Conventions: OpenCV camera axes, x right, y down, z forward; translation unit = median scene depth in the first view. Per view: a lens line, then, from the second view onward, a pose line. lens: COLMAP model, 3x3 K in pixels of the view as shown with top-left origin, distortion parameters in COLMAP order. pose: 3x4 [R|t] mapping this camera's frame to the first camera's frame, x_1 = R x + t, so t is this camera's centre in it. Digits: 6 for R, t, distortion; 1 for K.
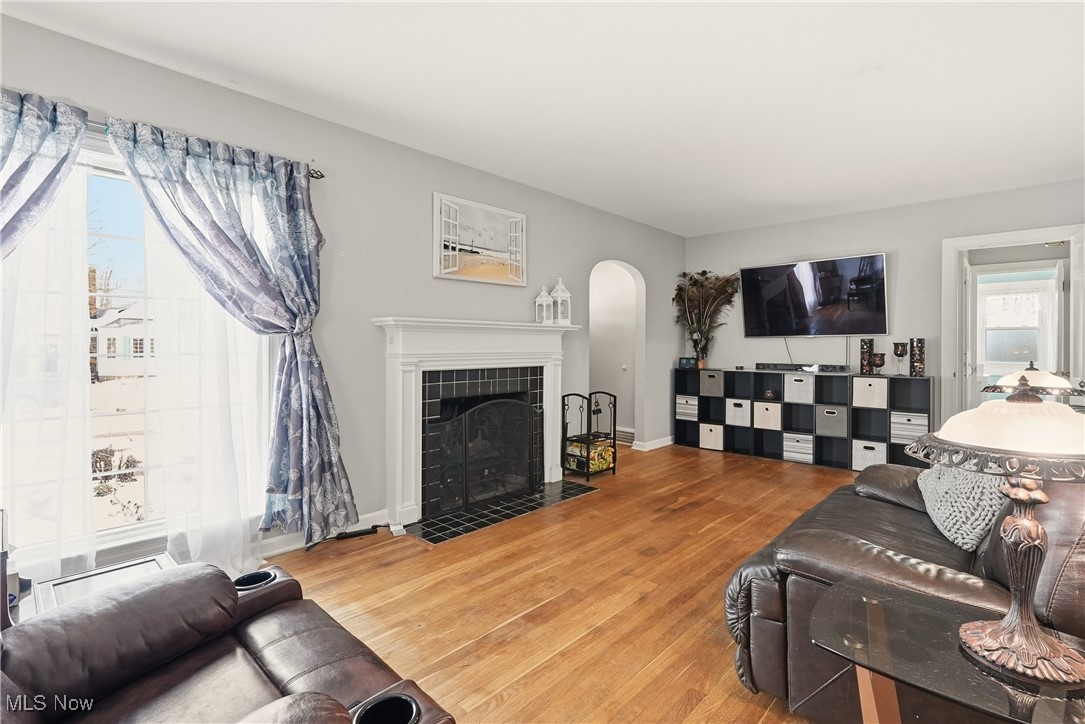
lens RADIAL K [[507.5, 0, 545.3], [0, 507.5, 343.5], [0, 0, 1]] dist [-0.001221, 0.000216]
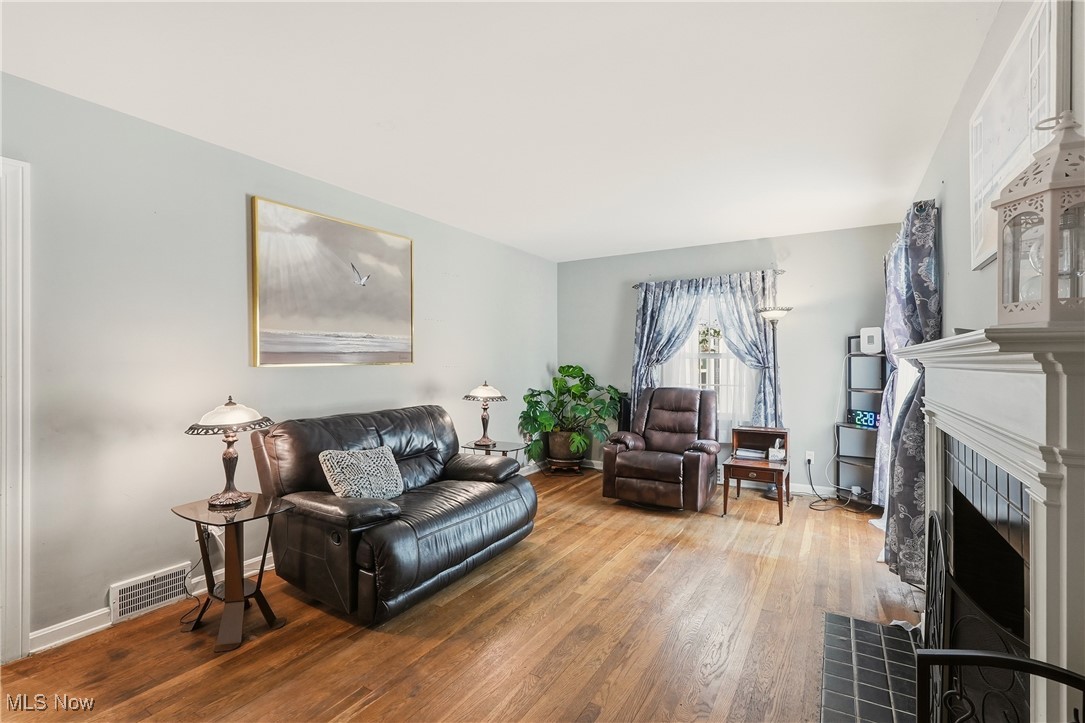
lens RADIAL K [[495.8, 0, 543.0], [0, 495.8, 359.6], [0, 0, 1]] dist [-0.003828, 0.001251]
pose [[-0.978586, -0.006387, -0.205738, 0.302469], [-0.005284, 0.999969, -0.005908, -0.021005], [0.205770, -0.004694, -0.978589, 1.202413]]
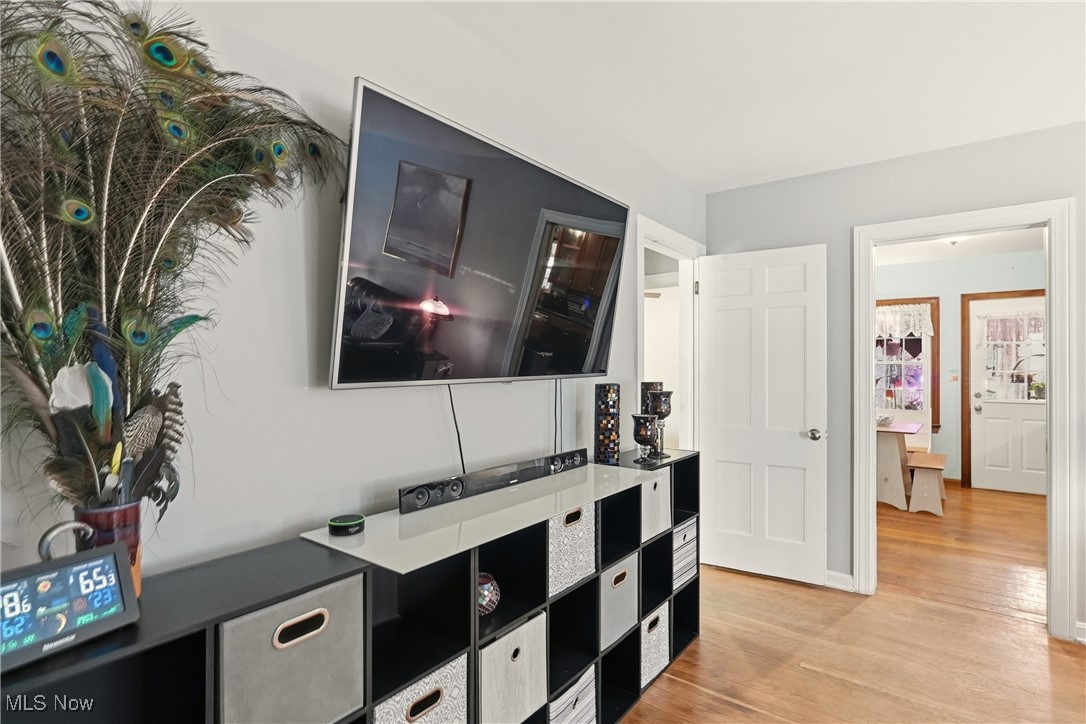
lens RADIAL K [[533.5, 0, 574.5], [0, 533.5, 364.1], [0, 0, 1]] dist [-0.002176, 0.000538]
pose [[-0.127467, -0.001484, 0.991842, 0.186478], [-0.003244, 0.999994, 0.001080, -0.031155], [-0.991837, -0.003080, -0.127471, 1.238007]]
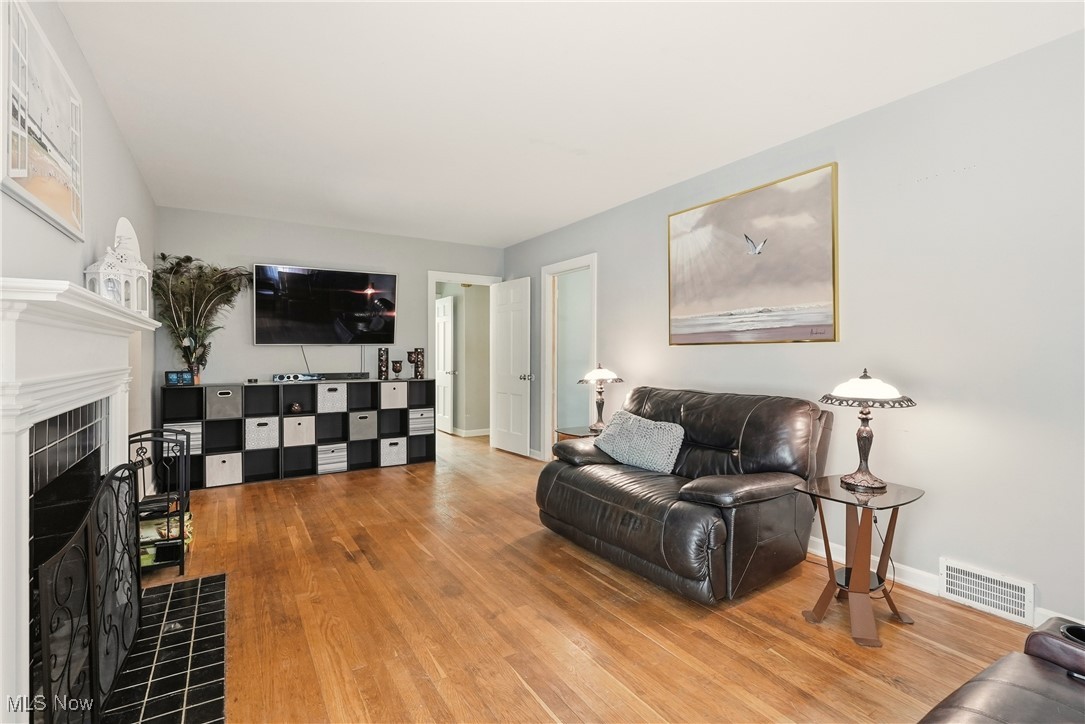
lens RADIAL K [[503.4, 0, 540.9], [0, 503.4, 354.8], [0, 0, 1]] dist [0.000410, 0.000566]
pose [[0.261457, -0.006174, 0.965195, -0.400480], [-0.001635, 0.999975, 0.006839, -0.002814], [-0.965214, -0.003366, 0.261440, 0.421463]]
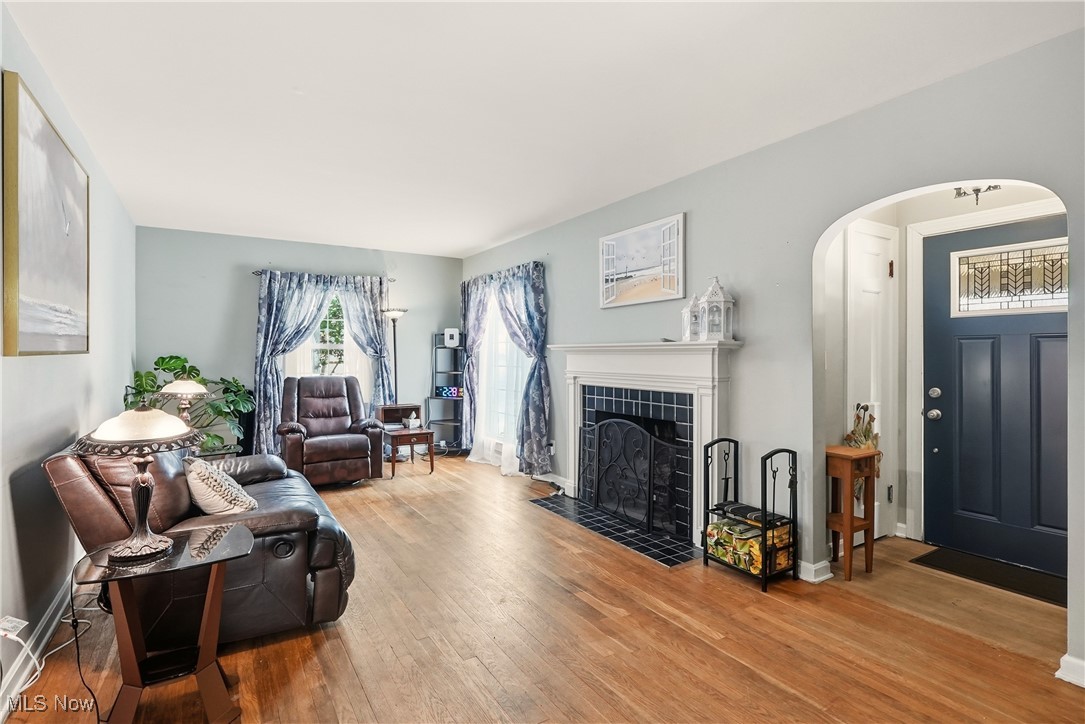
lens RADIAL K [[521.8, 0, 515.7], [0, 521.8, 352.0], [0, 0, 1]] dist [-0.003368, 0.000452]
pose [[-0.285946, -0.009162, -0.958202, 0.858767], [-0.001652, 0.999958, -0.009069, -0.013317], [0.958244, -0.001010, -0.285949, 0.970206]]
